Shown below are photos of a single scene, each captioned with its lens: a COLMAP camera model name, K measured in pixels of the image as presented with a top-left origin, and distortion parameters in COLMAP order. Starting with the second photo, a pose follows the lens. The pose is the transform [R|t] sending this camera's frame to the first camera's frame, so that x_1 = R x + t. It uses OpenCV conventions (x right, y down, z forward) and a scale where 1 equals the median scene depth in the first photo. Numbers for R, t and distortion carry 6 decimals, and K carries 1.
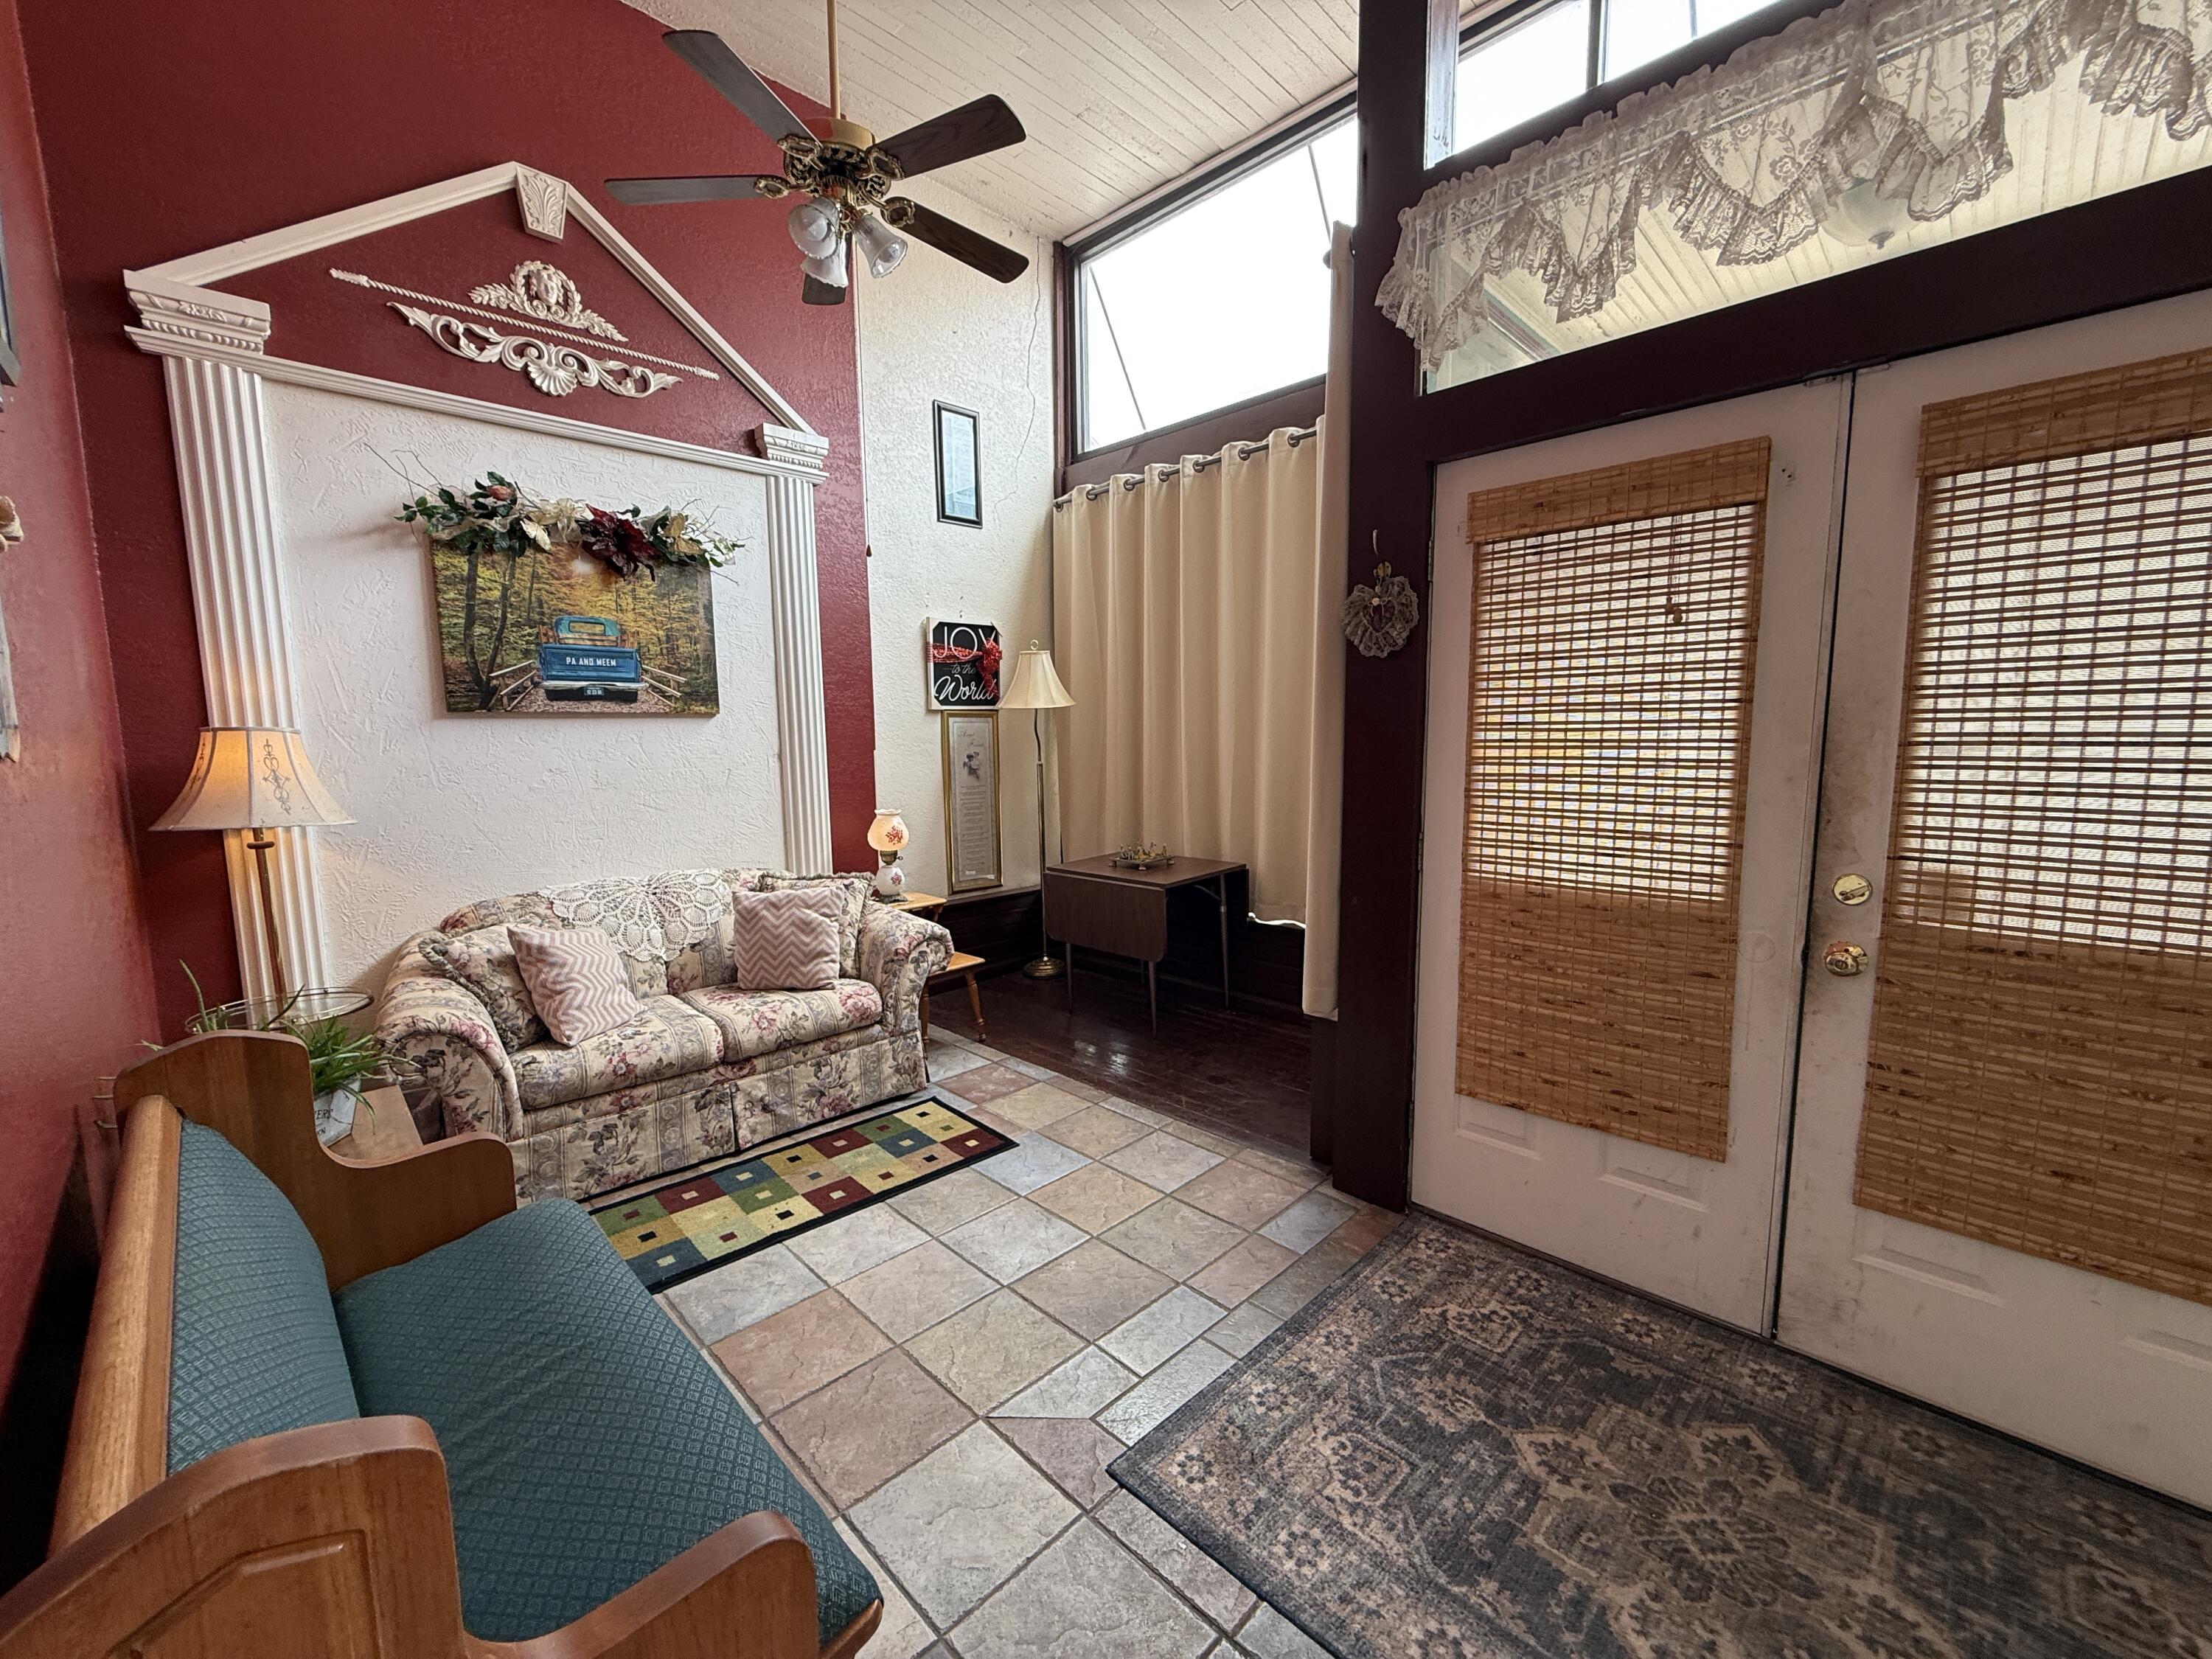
lens RADIAL K [[880.6, 0, 1104.0], [0, 880.6, 836.0], [0, 0, 1]] dist [-0.000820, 0.000194]
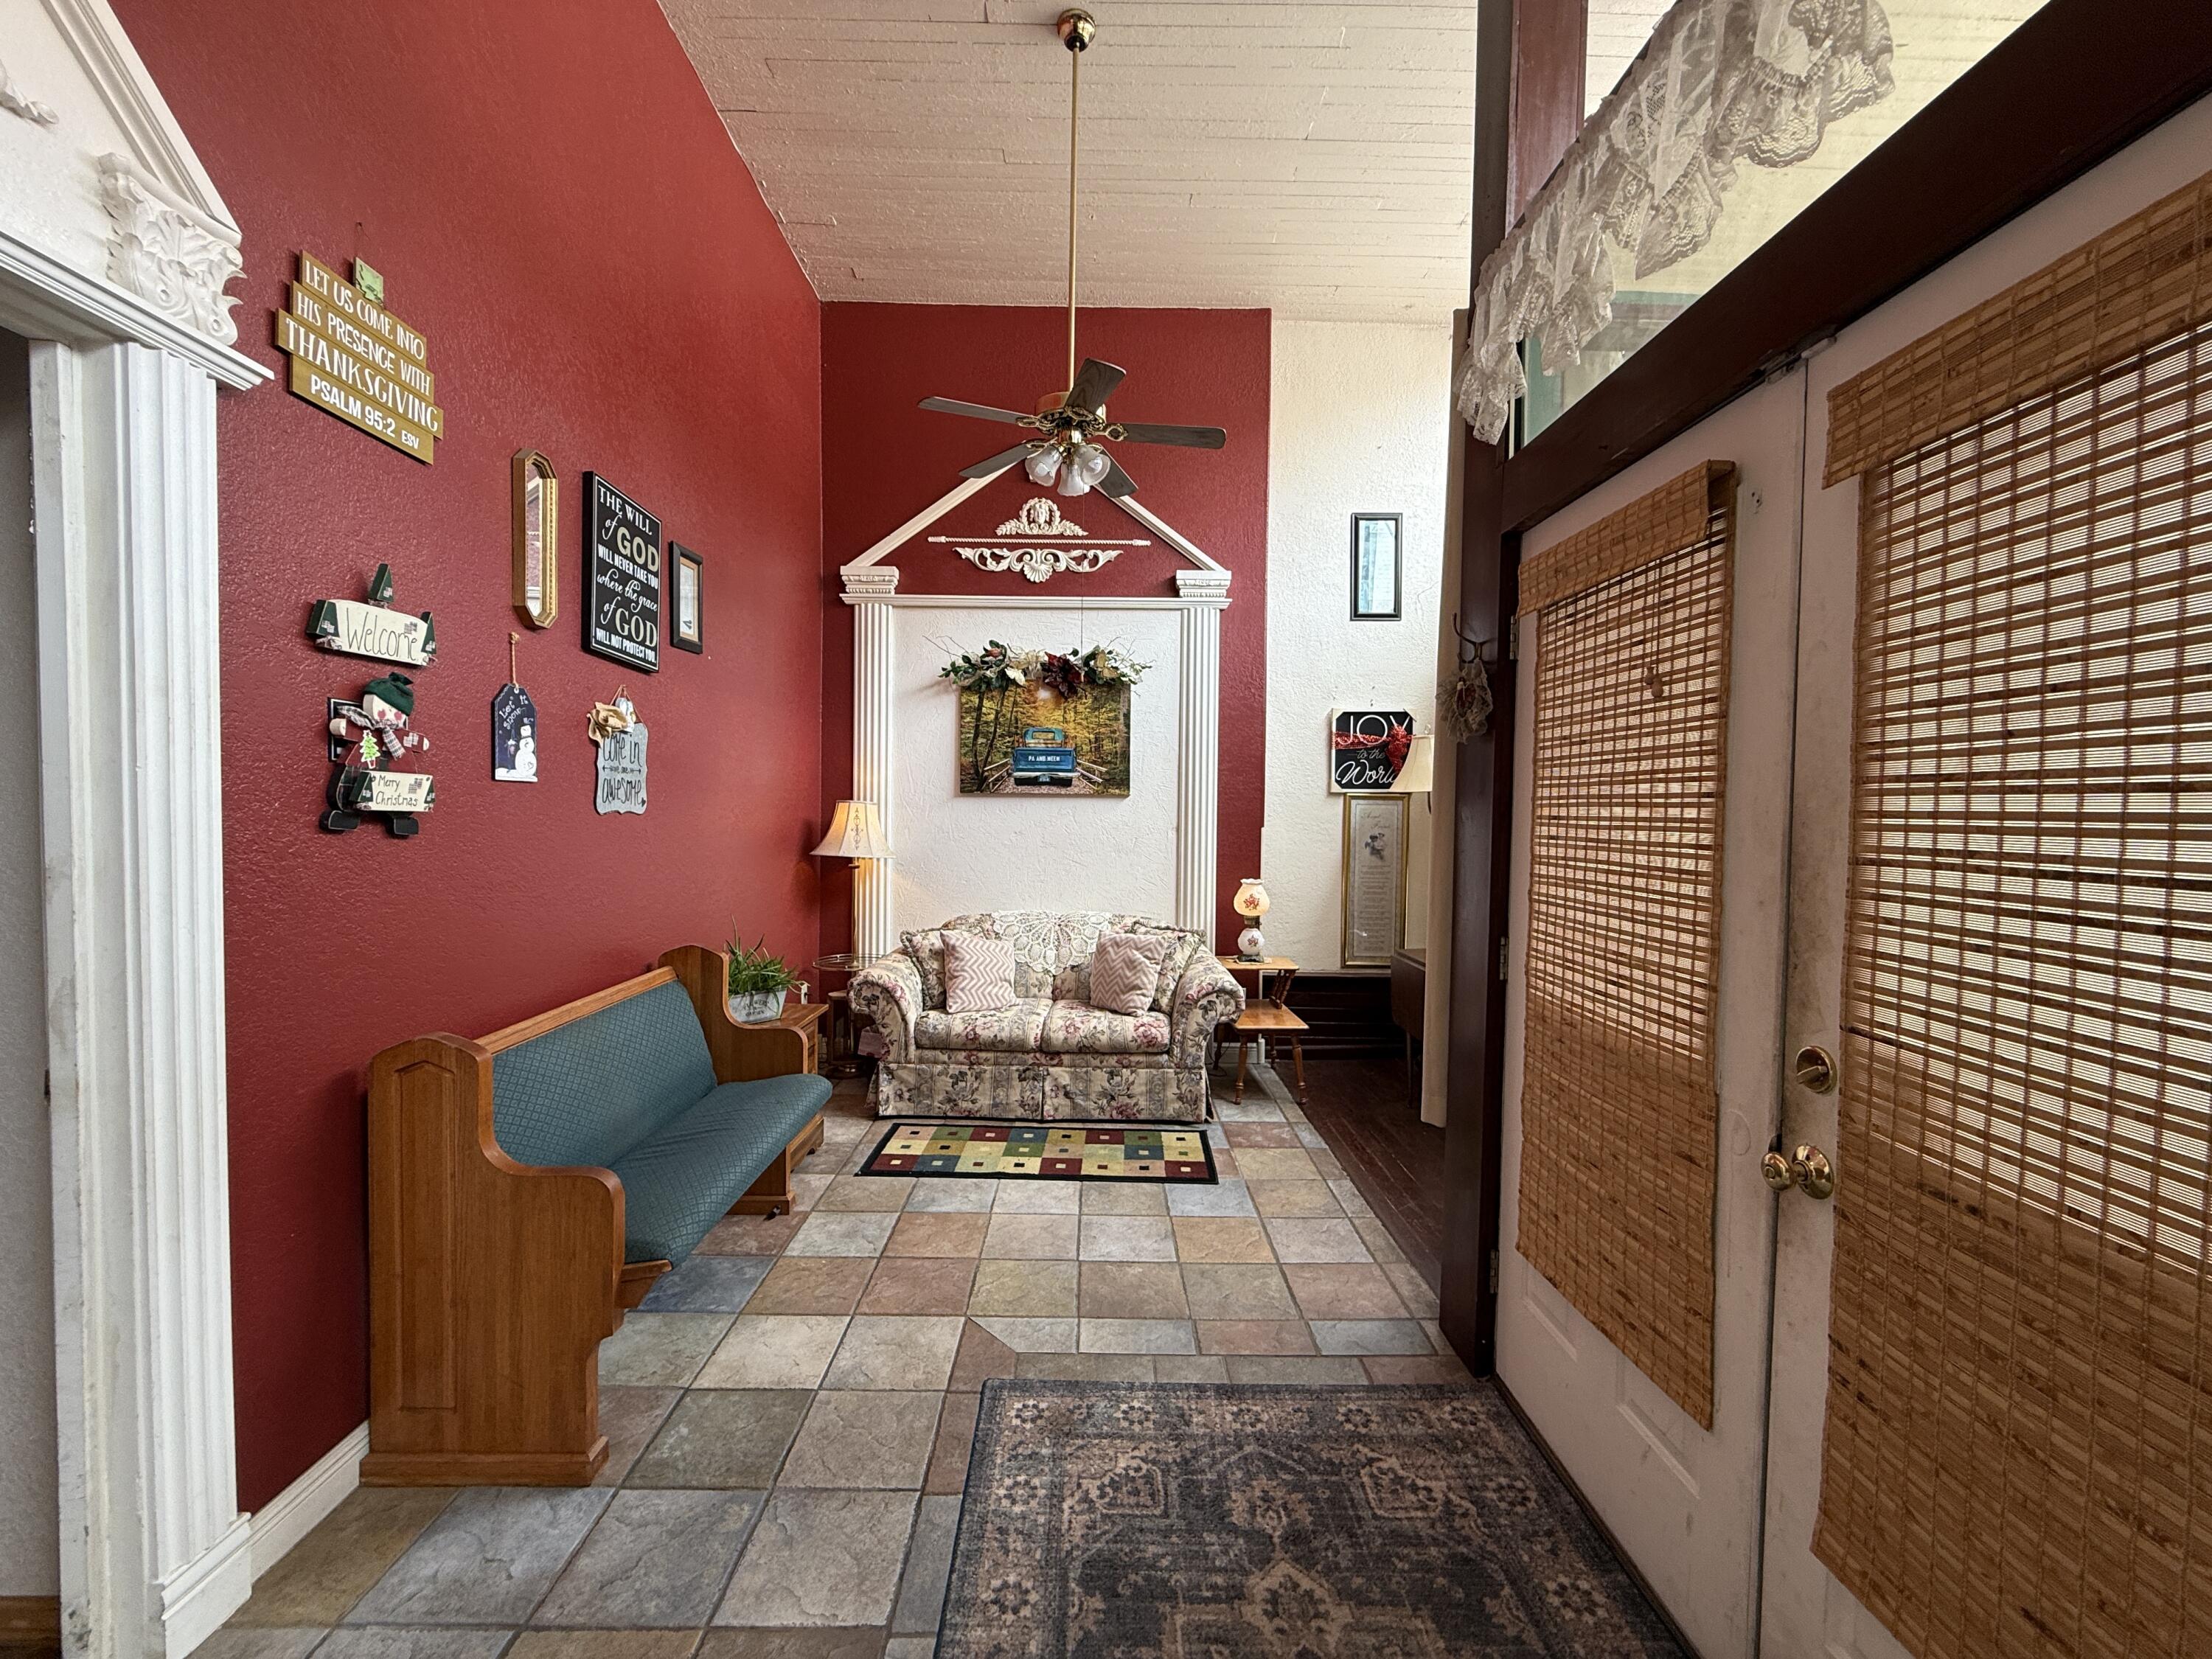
lens RADIAL K [[880.6, 0, 1104.0], [0, 880.6, 836.0], [0, 0, 1]] dist [-0.000820, 0.000194]
pose [[0.714648, 0.041836, -0.698232, 0.595613], [-0.102678, 0.993671, -0.045554, -0.020583], [0.691907, 0.104248, 0.714420, 0.066825]]
